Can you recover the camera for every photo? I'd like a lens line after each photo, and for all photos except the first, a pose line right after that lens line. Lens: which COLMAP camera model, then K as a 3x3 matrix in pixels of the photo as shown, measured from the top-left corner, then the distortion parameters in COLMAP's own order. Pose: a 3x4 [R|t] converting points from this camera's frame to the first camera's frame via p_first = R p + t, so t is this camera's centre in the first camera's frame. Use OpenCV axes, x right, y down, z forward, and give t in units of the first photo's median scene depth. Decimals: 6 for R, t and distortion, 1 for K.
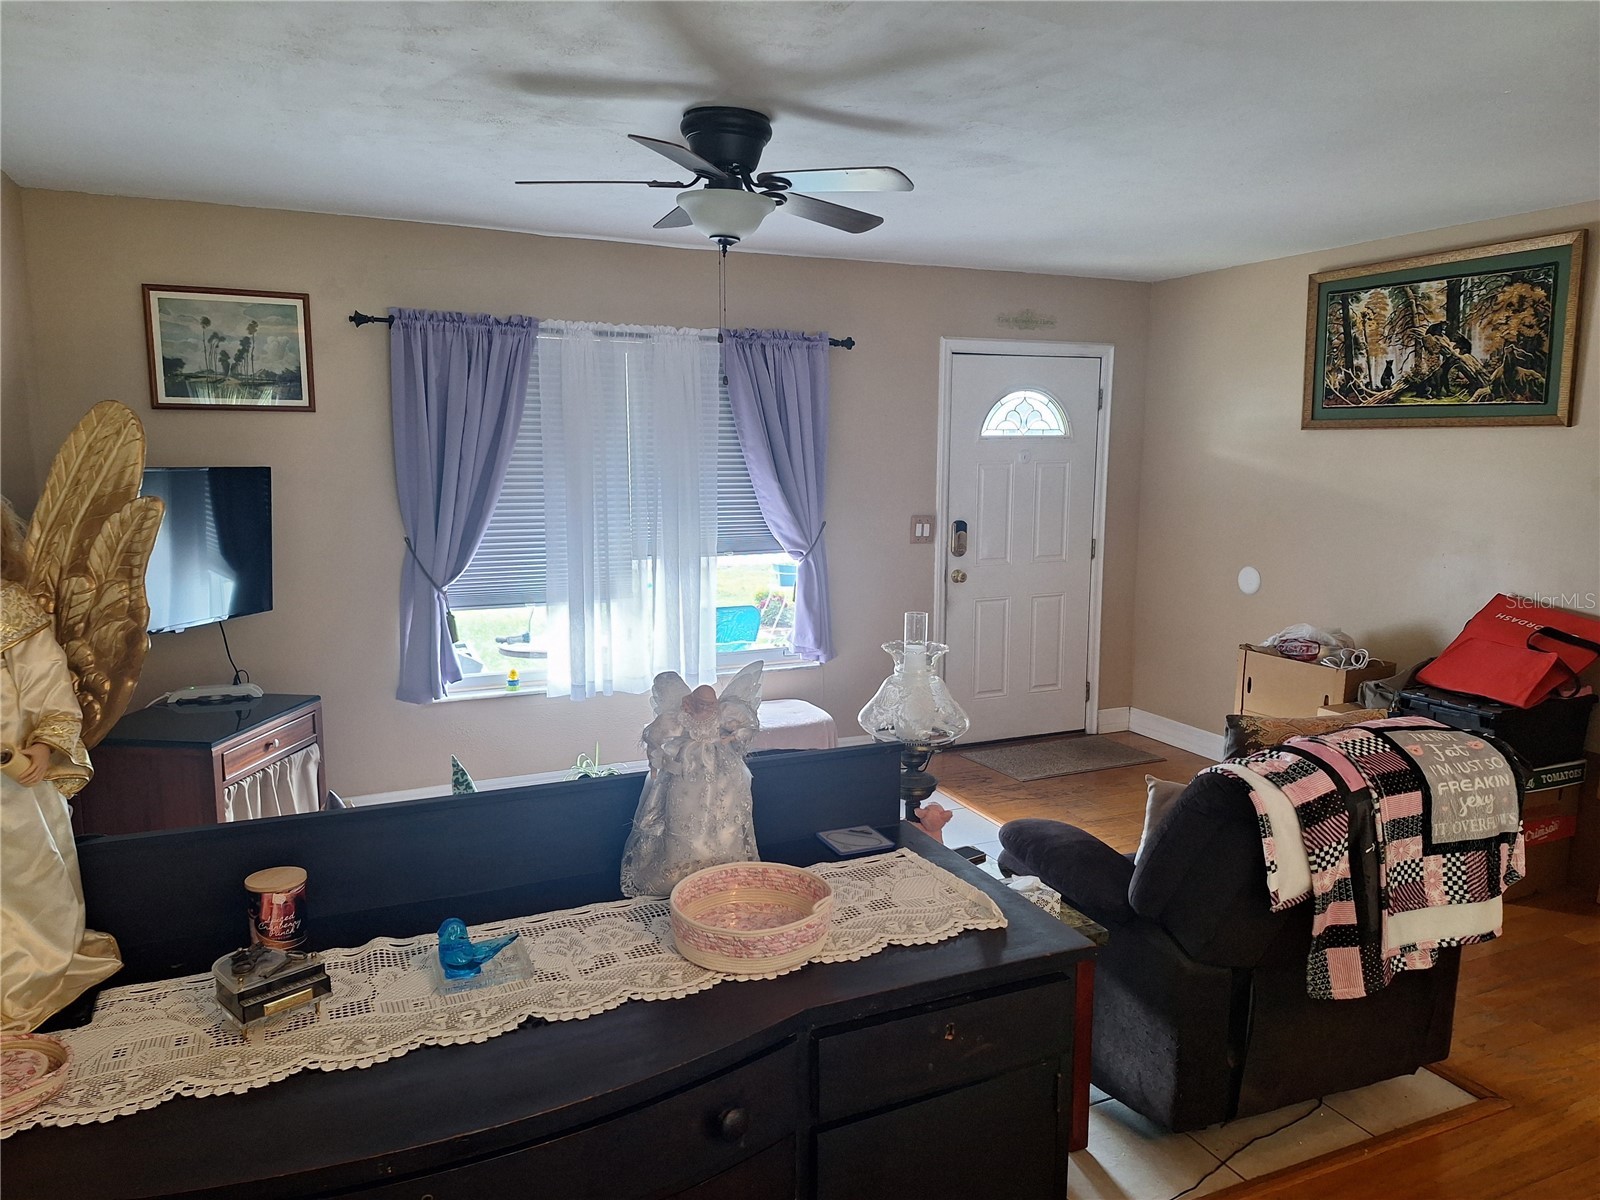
lens RADIAL K [[1101.7, 0, 808.9], [0, 1101.7, 601.9], [0, 0, 1]] dist [0.081954, -0.148269]
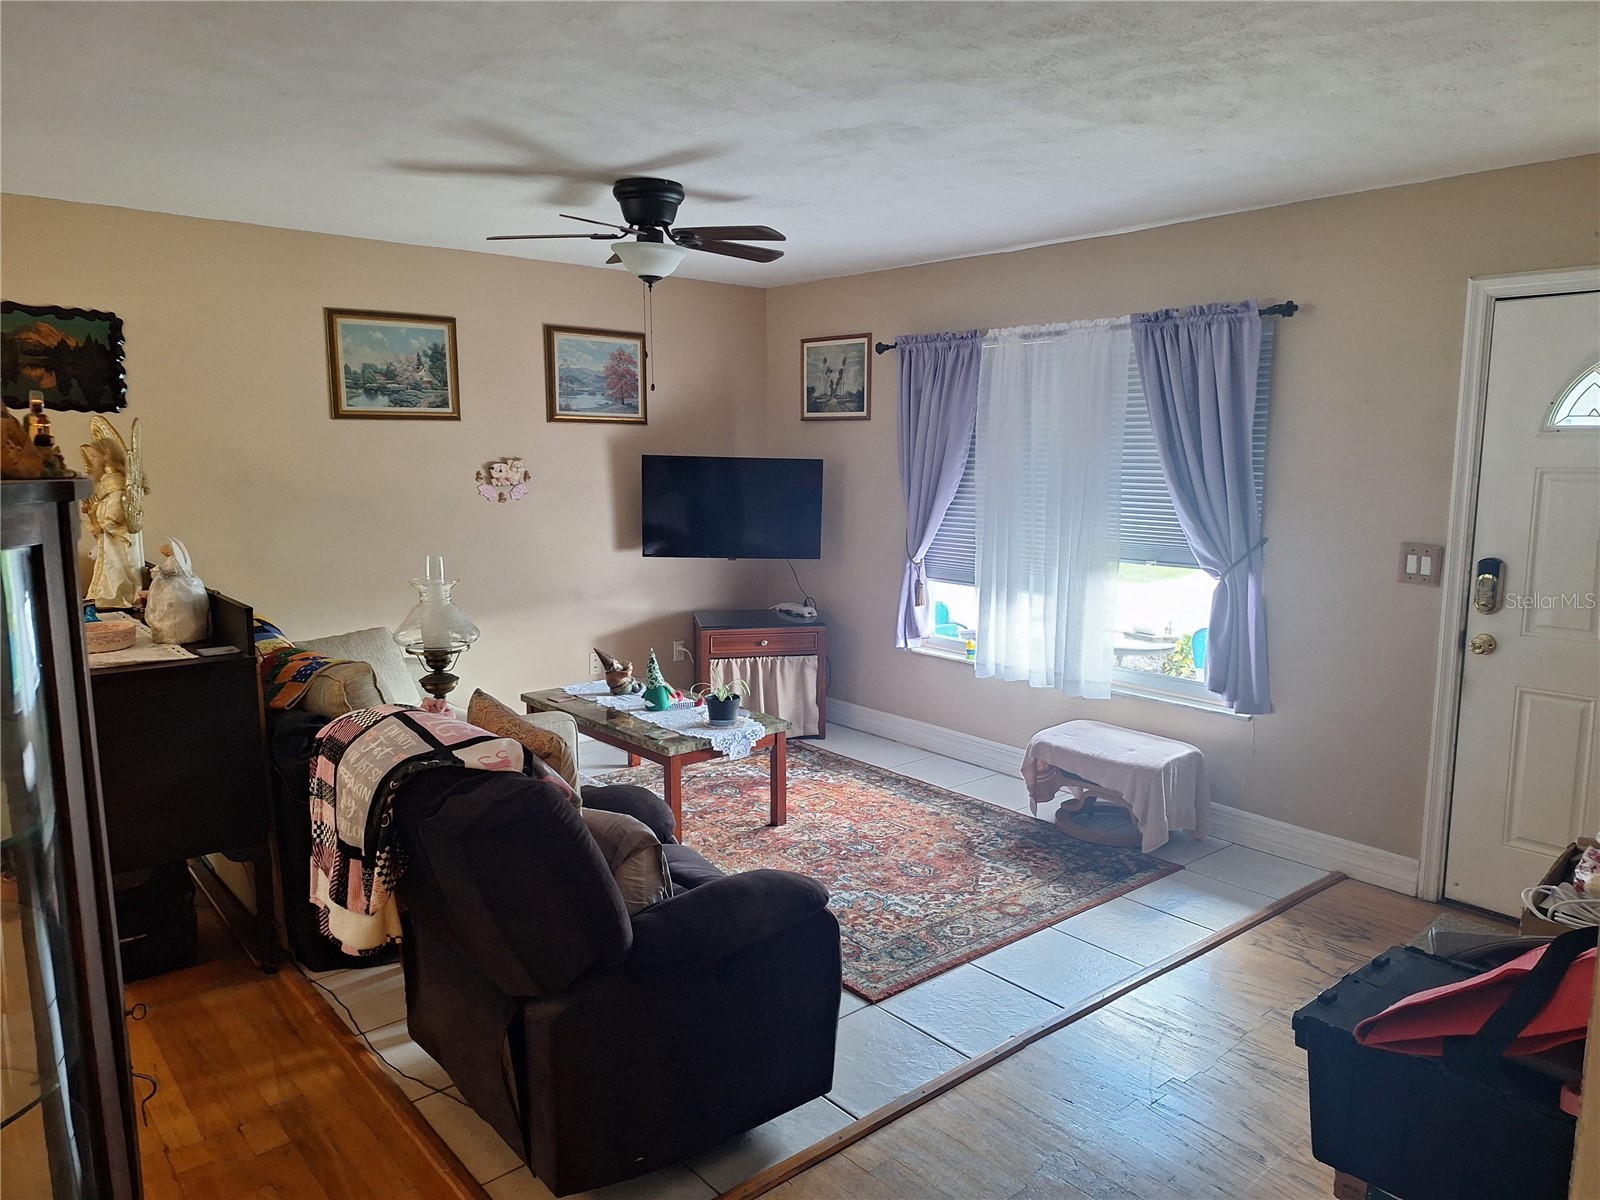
lens RADIAL K [[1101.7, 0, 808.9], [0, 1101.7, 601.9], [0, 0, 1]] dist [0.081954, -0.148269]
pose [[0.264303, 0.130083, -0.955627, 0.760562], [-0.143982, 0.985080, 0.094270, -0.060921], [0.953632, 0.112677, 0.279089, 0.515720]]
